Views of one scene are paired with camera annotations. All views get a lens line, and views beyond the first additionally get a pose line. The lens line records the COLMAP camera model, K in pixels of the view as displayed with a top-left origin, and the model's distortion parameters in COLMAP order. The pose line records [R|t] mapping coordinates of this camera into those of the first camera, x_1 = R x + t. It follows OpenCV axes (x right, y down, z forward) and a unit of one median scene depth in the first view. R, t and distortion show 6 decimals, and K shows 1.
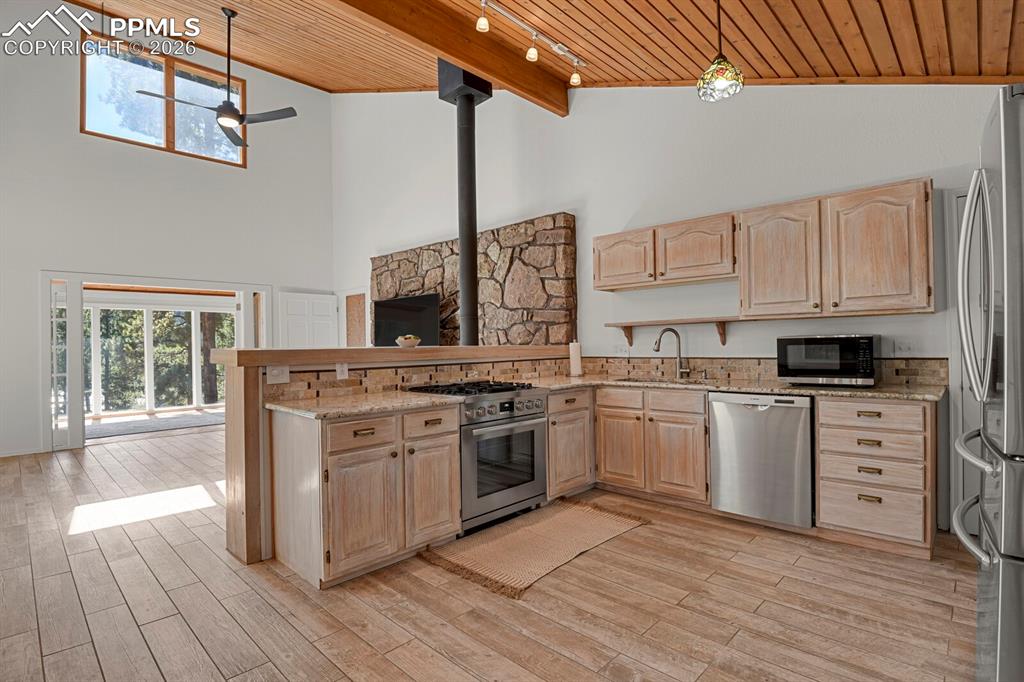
lens RADIAL K [[499.0, 0, 516.4], [0, 499.0, 342.8], [0, 0, 1]] dist [-0.022449, -0.005463]
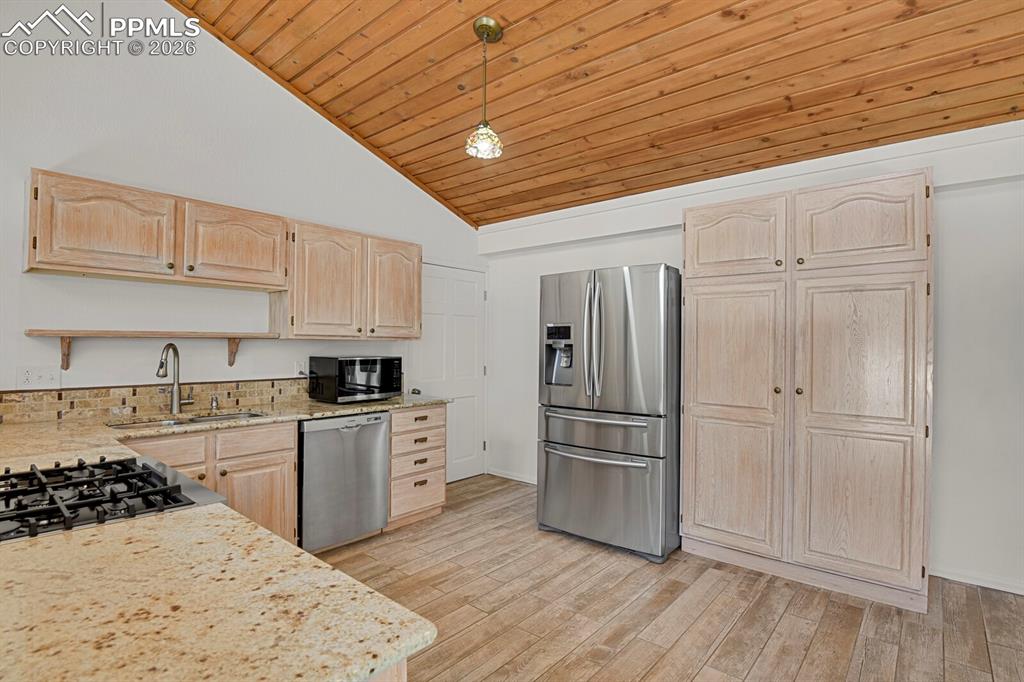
lens RADIAL K [[499.0, 0, 522.5], [0, 499.0, 342.0], [0, 0, 1]] dist [-0.022449, -0.005463]
pose [[-0.062618, 0.020699, 0.997823, -0.451990], [-0.011242, 0.999707, -0.021444, -0.023585], [-0.997974, -0.012560, -0.062367, 0.588914]]
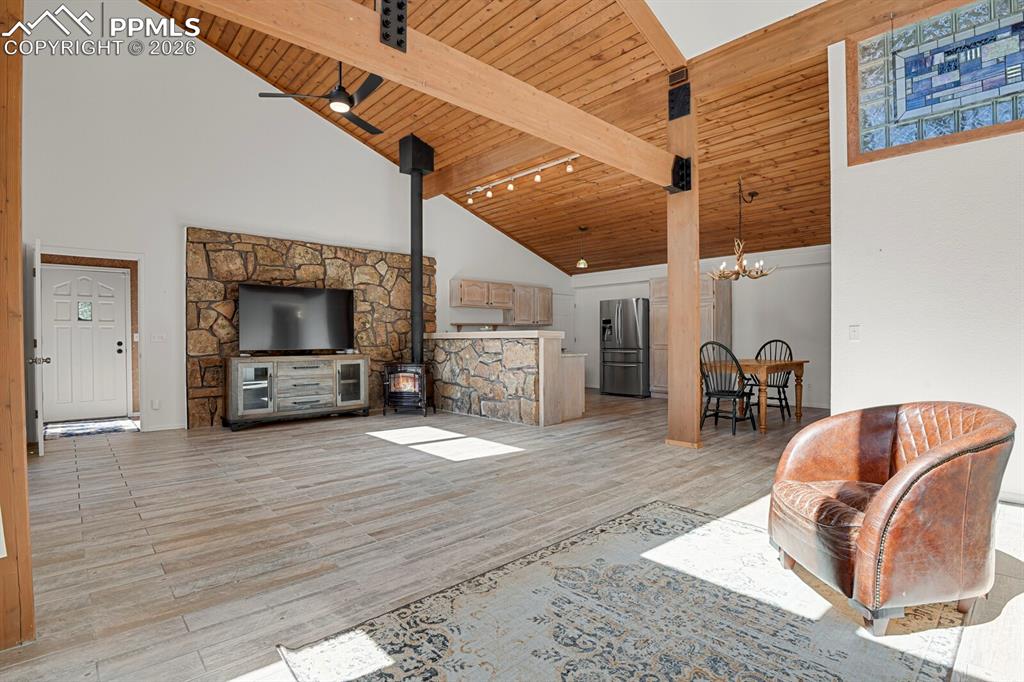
lens RADIAL K [[499.0, 0, 520.6], [0, 499.0, 343.4], [0, 0, 1]] dist [-0.022449, -0.005463]
pose [[0.062647, 0.003109, 0.998031, -2.080410], [-0.000535, 0.999995, -0.003082, 0.056519], [-0.998036, -0.000341, 0.062648, 0.742777]]
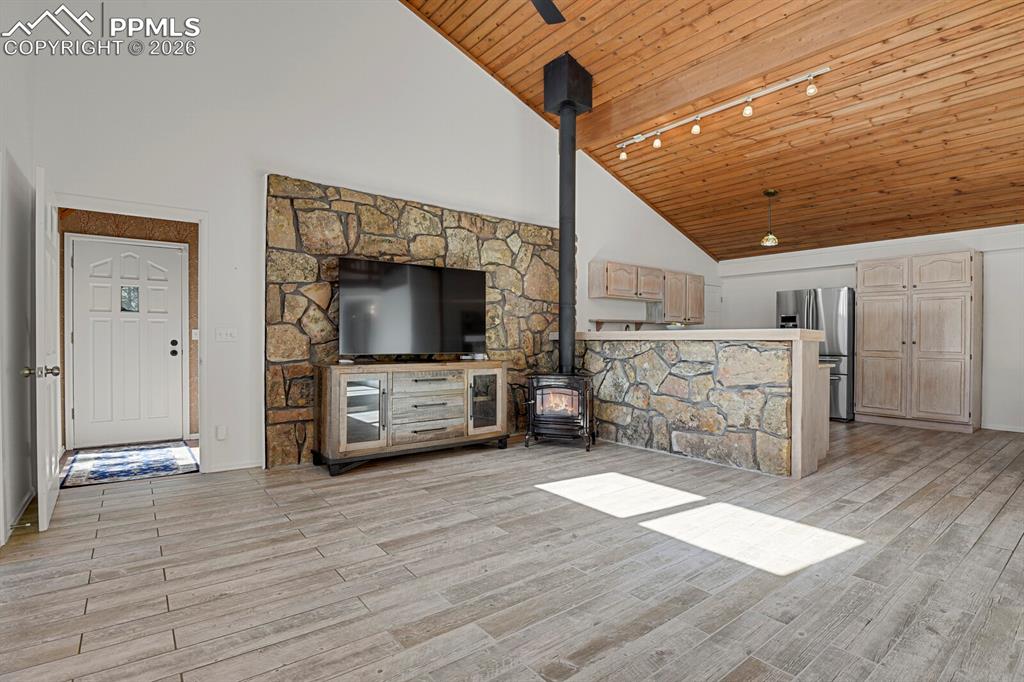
lens RADIAL K [[499.0, 0, 520.8], [0, 499.0, 343.2], [0, 0, 1]] dist [-0.022449, -0.005463]
pose [[0.143066, 0.007006, 0.989688, -1.561772], [-0.009975, 0.999934, -0.005636, 0.051112], [-0.989663, -0.009066, 0.143126, 1.204342]]
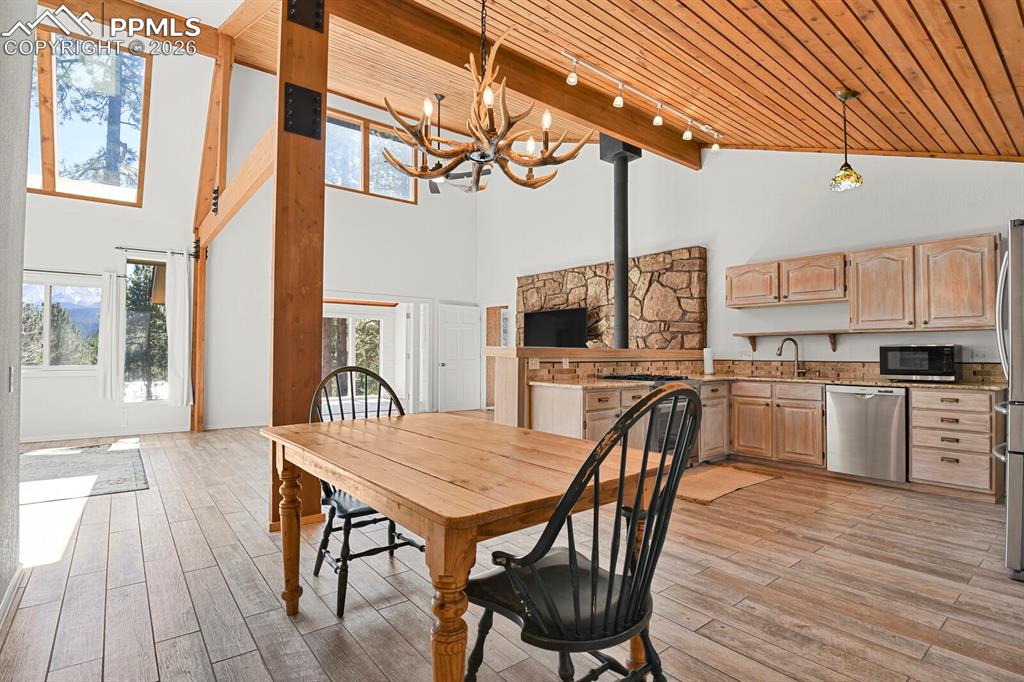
lens RADIAL K [[499.0, 0, 519.1], [0, 499.0, 342.9], [0, 0, 1]] dist [-0.022449, -0.005463]
pose [[0.991662, 0.017446, -0.127679, -0.245413], [-0.019536, 0.999695, -0.015132, 0.018131], [0.127376, 0.017500, 0.991700, -0.404623]]
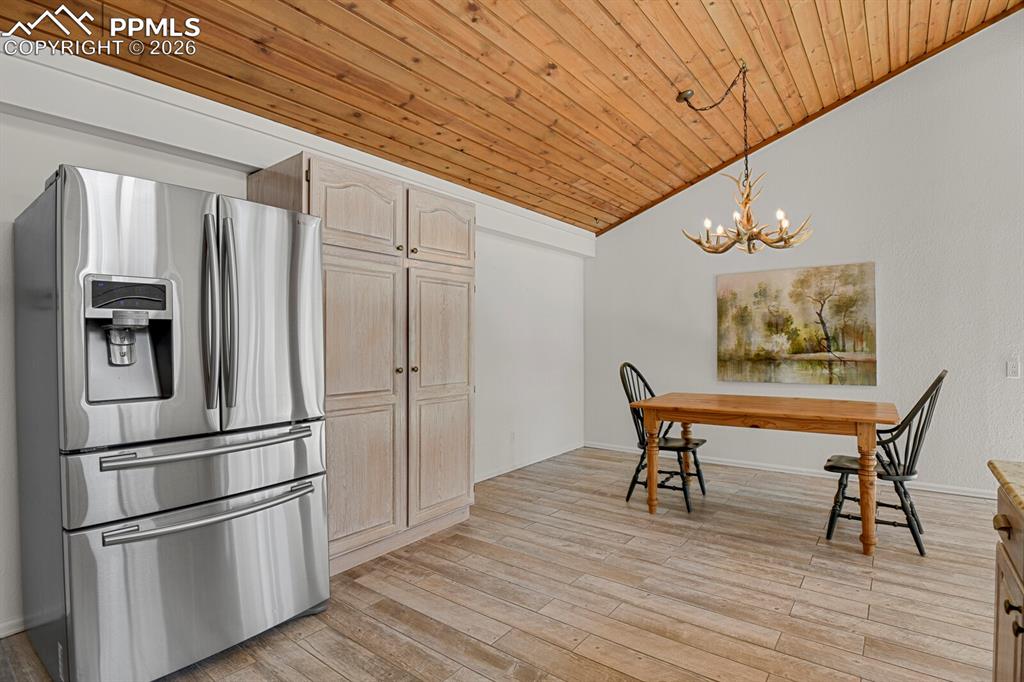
lens RADIAL K [[499.0, 0, 515.9], [0, 499.0, 342.4], [0, 0, 1]] dist [-0.022449, -0.005463]
pose [[-0.994477, 0.023087, -0.102384, 0.149995], [0.023479, 0.999721, -0.002633, -0.009204], [0.102294, -0.005023, -0.994742, 0.941929]]
